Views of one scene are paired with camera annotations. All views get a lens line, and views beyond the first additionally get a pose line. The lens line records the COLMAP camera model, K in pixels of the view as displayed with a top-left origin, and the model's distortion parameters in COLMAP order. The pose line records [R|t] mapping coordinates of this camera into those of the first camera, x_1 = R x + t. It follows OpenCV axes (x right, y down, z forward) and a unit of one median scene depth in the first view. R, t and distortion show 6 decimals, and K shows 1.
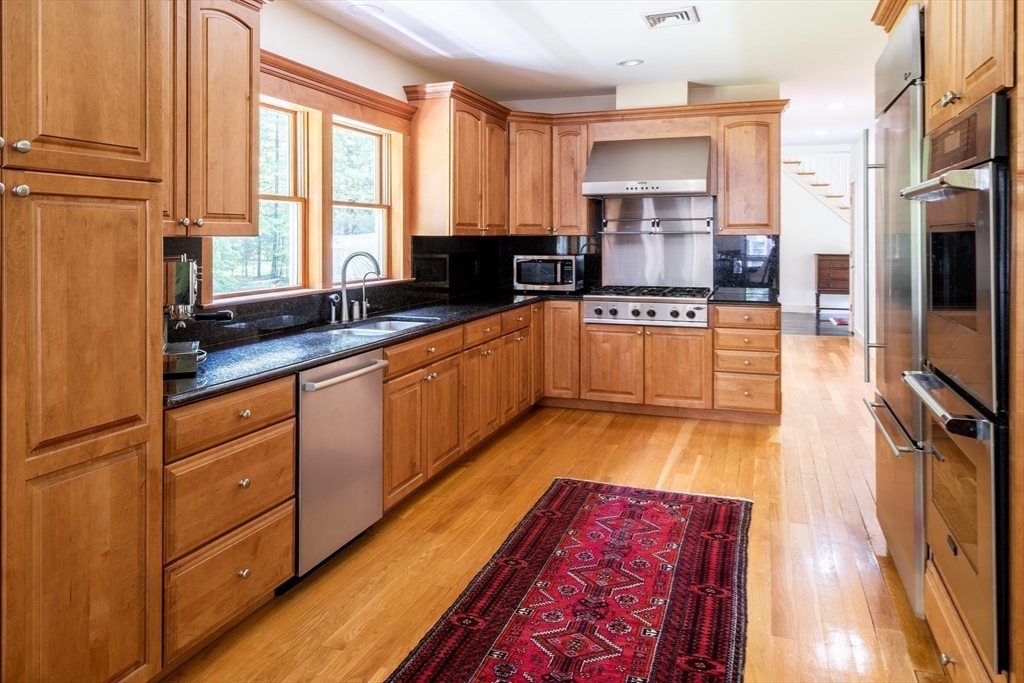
lens RADIAL K [[690.8, 0, 513.2], [0, 690.8, 347.4], [0, 0, 1]] dist [0.004357, -0.000512]
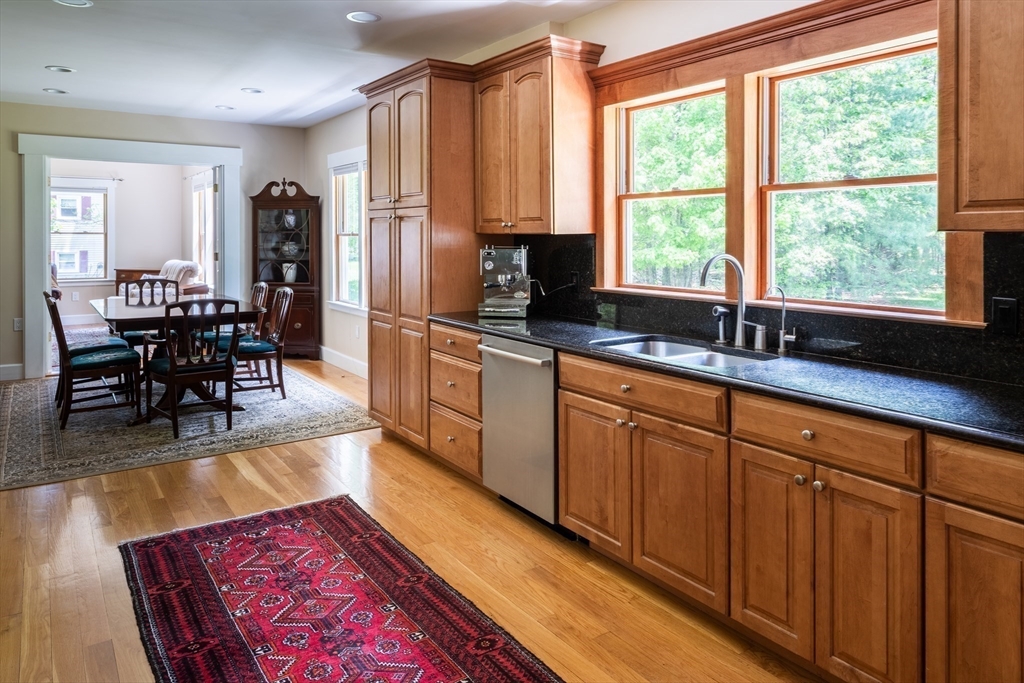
lens RADIAL K [[690.8, 0, 514.5], [0, 690.8, 333.7], [0, 0, 1]] dist [0.004357, -0.000512]
pose [[-0.589580, 0.115547, -0.799402, 0.692147], [-0.126884, 0.964177, 0.232944, -0.271893], [0.797681, 0.238771, -0.553798, 1.700723]]
